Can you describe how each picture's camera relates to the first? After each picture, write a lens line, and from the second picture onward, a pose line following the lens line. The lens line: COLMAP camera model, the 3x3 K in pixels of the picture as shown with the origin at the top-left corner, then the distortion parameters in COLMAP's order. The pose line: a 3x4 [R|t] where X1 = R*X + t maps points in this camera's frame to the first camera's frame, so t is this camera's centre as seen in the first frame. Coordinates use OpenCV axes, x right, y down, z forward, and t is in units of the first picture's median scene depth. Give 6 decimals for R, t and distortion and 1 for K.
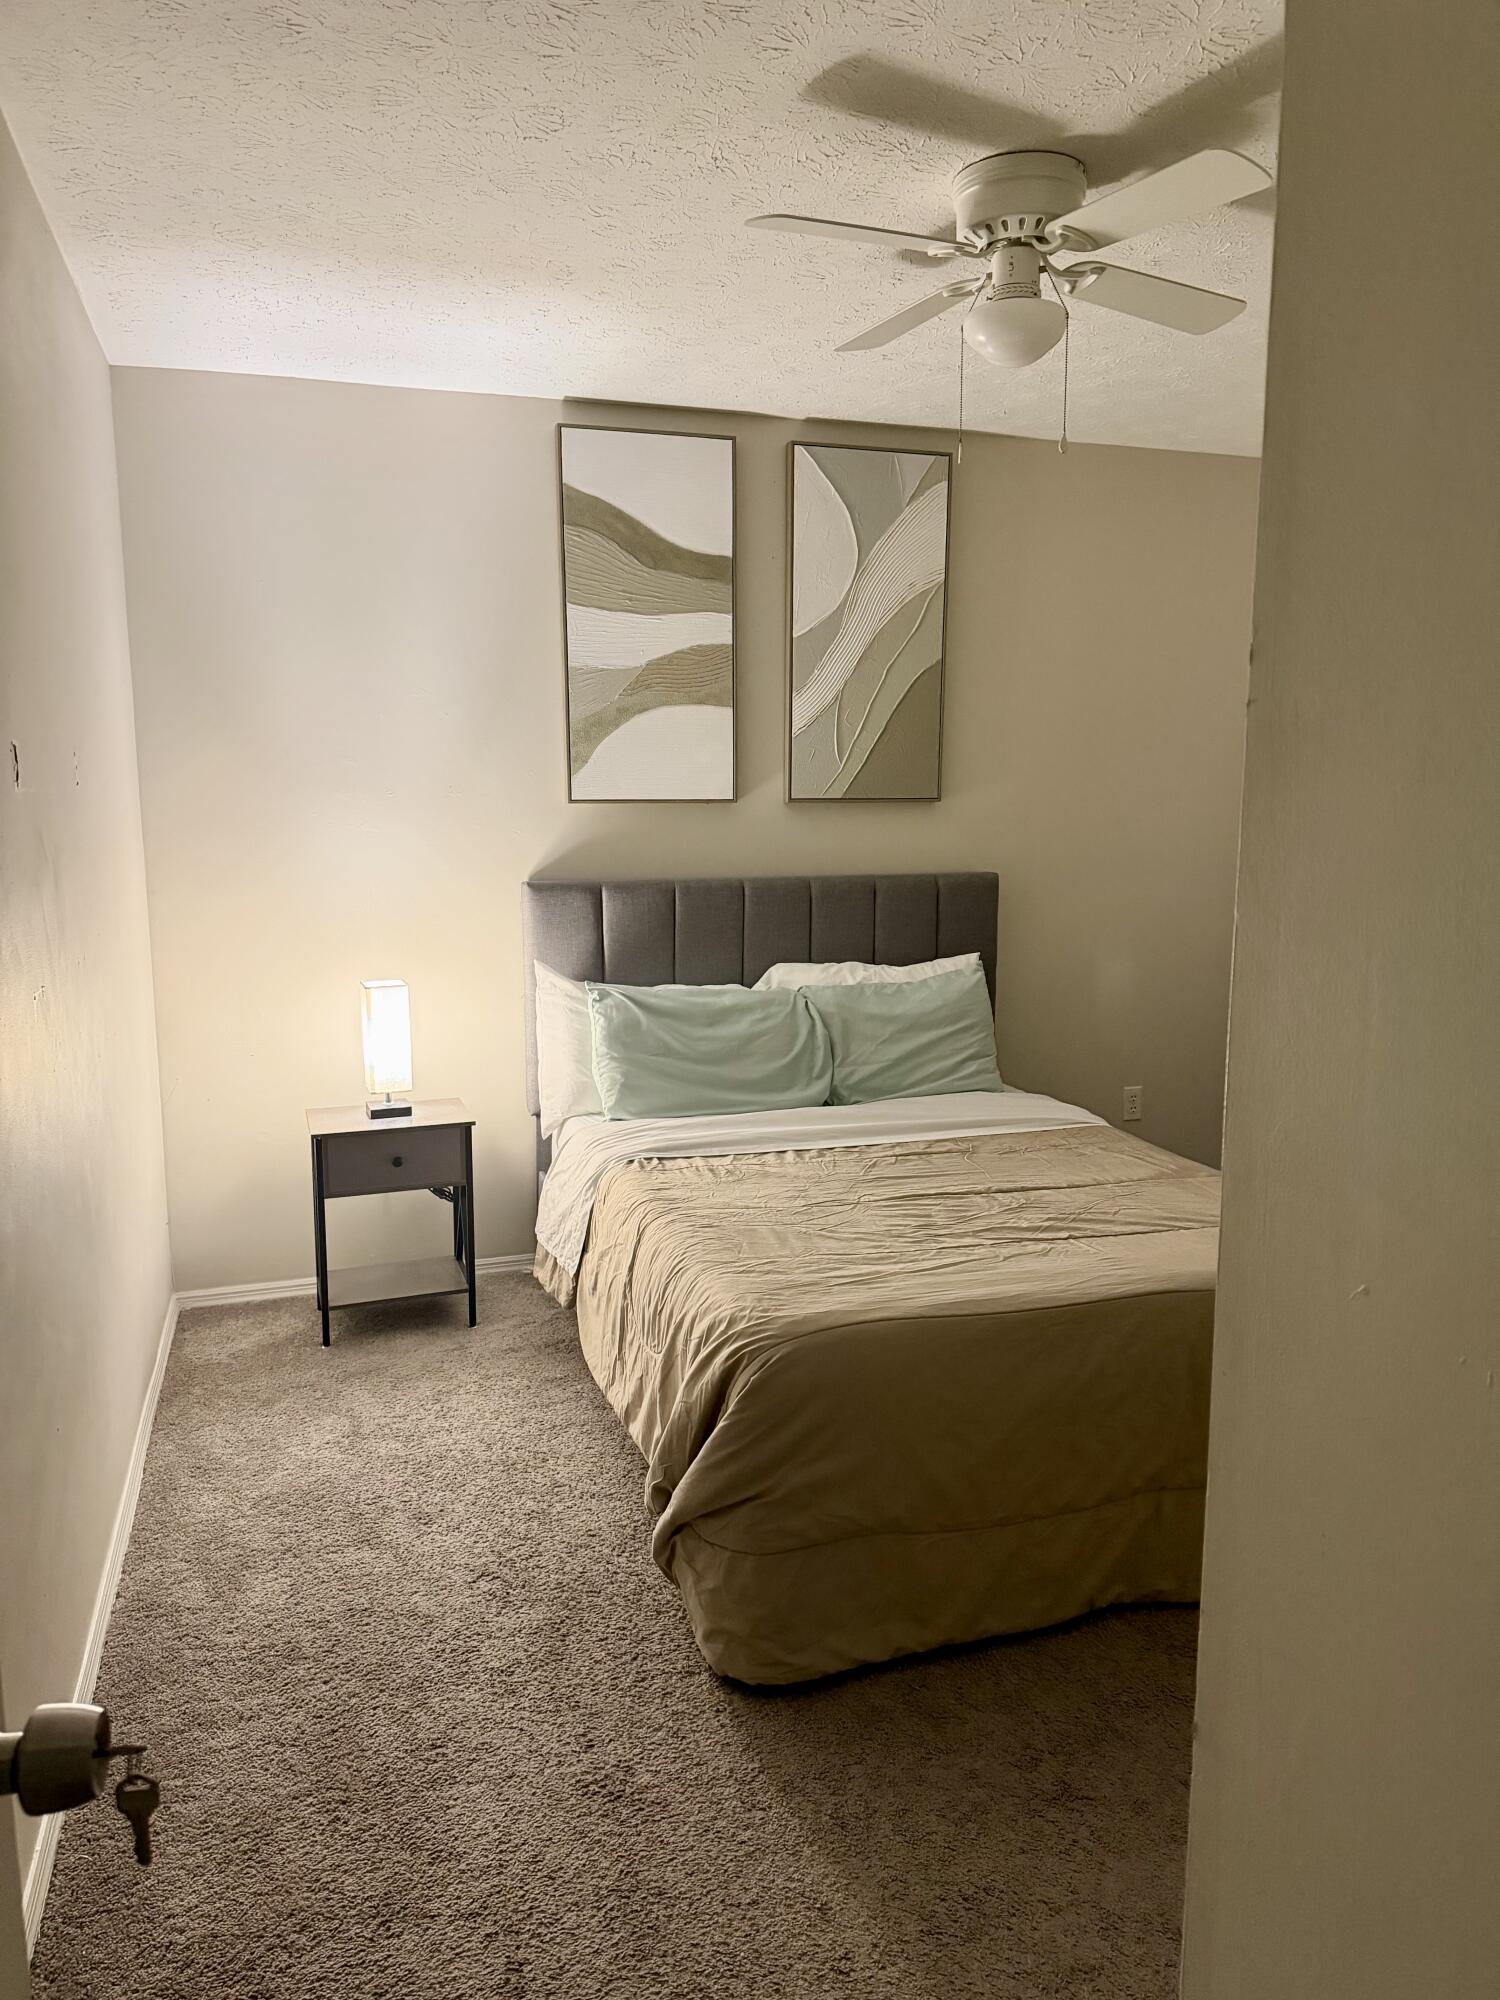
lens RADIAL K [[1362.5, 0, 750.0], [0, 1362.5, 1000.0], [0, 0, 1]] dist [0.135808, -0.233972]
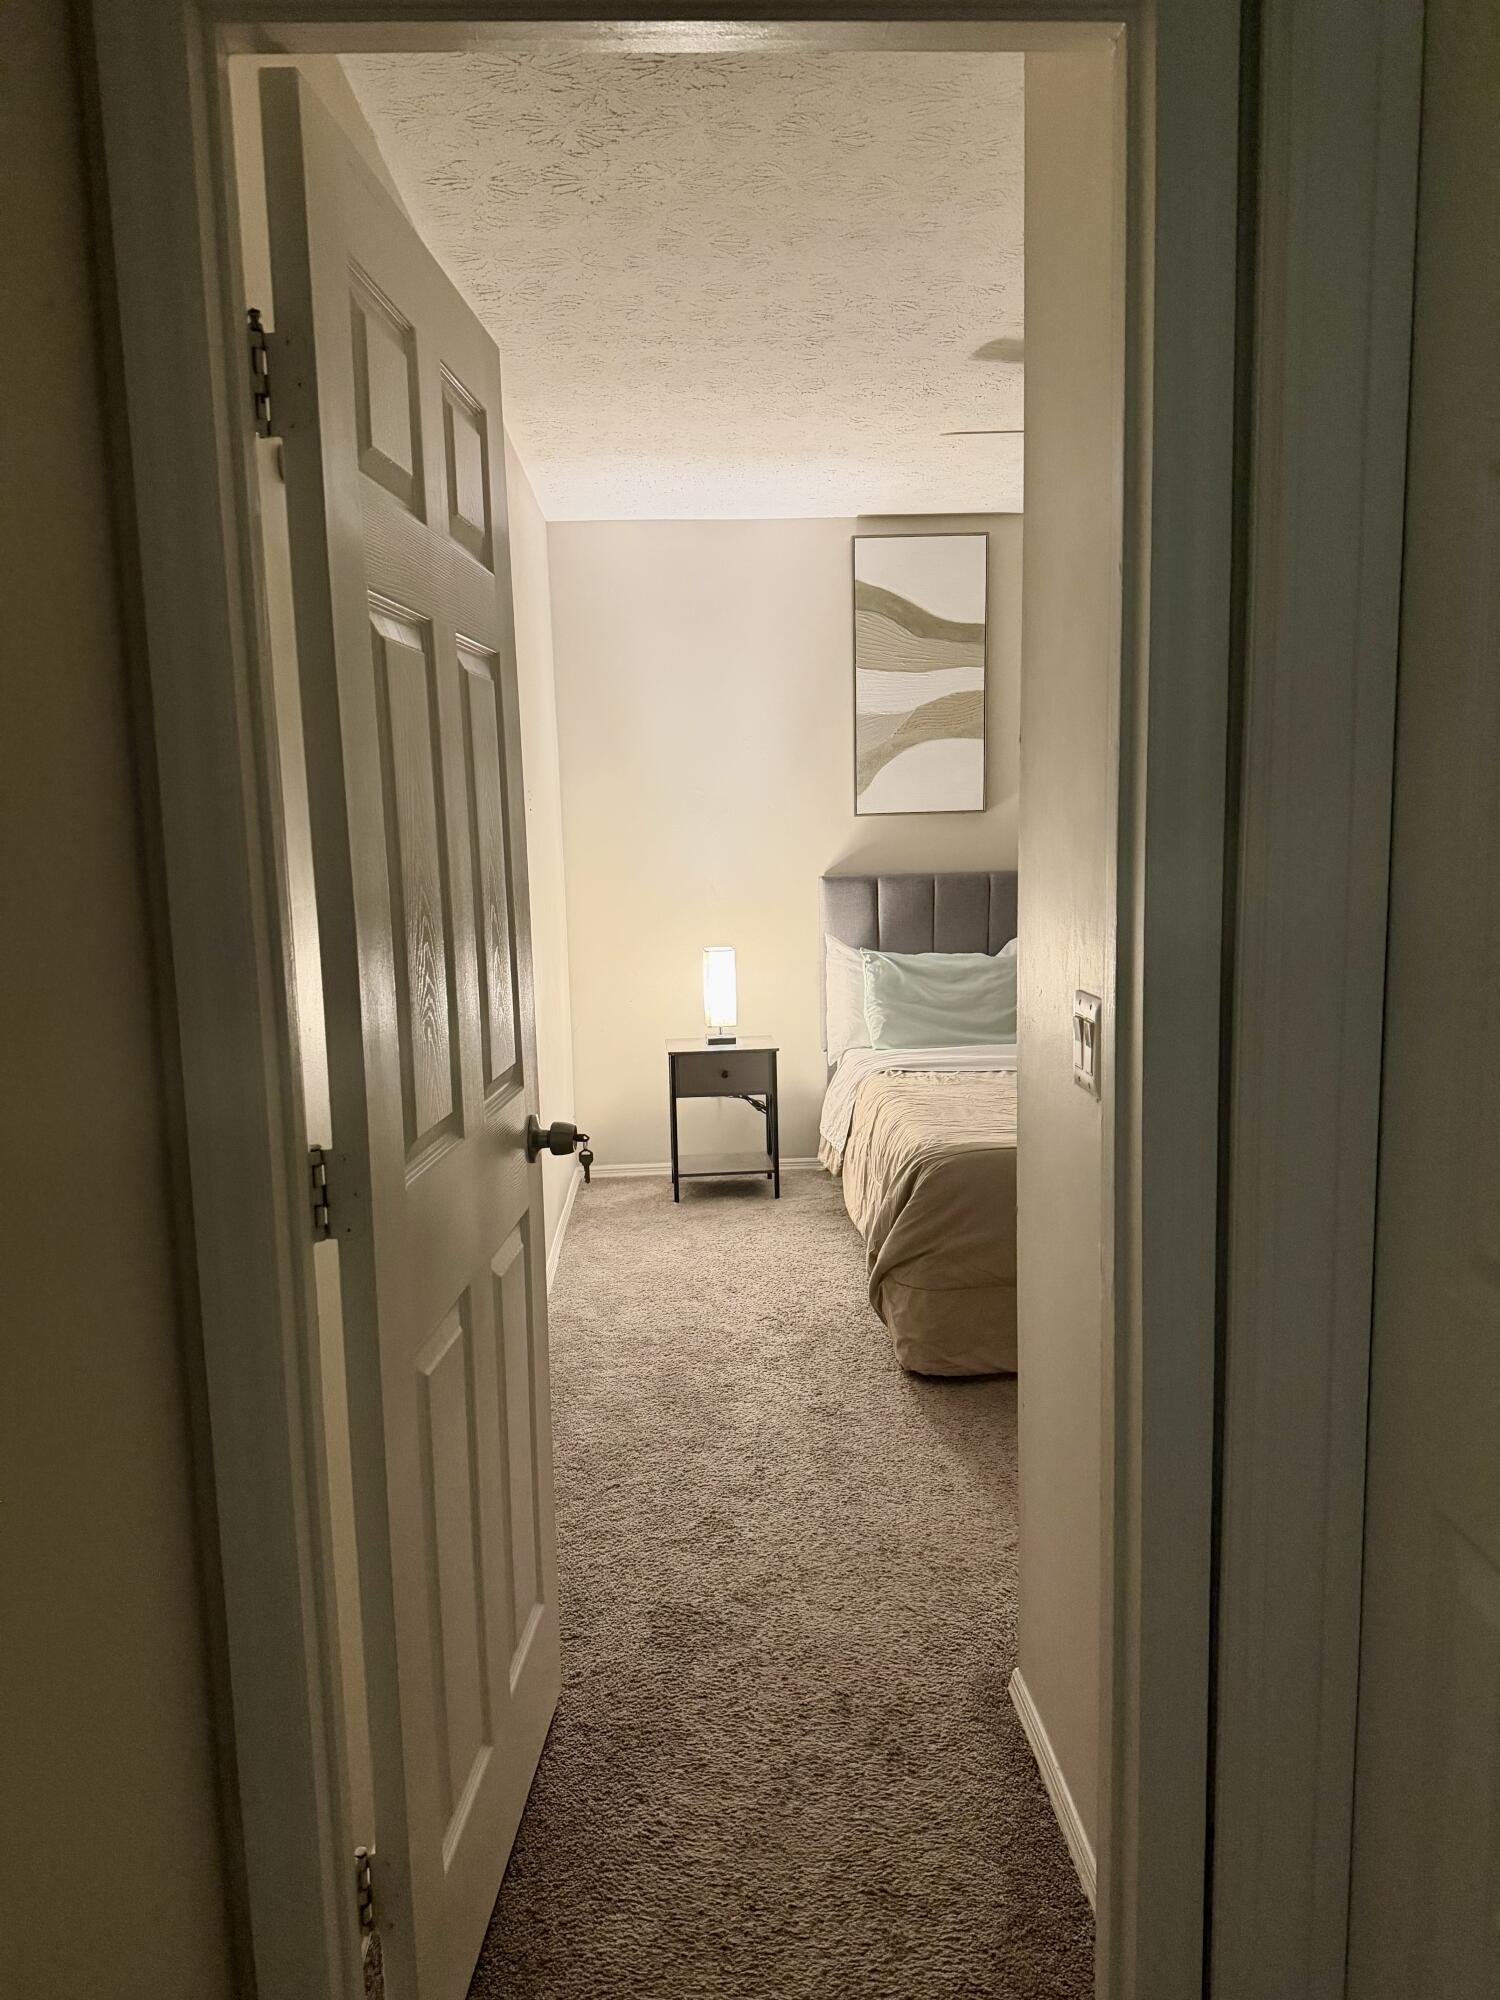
lens RADIAL K [[1362.5, 0, 750.0], [0, 1362.5, 1000.0], [0, 0, 1]] dist [0.135808, -0.233972]
pose [[0.966296, 0.013147, -0.257097, 0.124177], [-0.016808, 0.999786, -0.012048, 0.057356], [0.256884, 0.015963, 0.966310, -0.338004]]
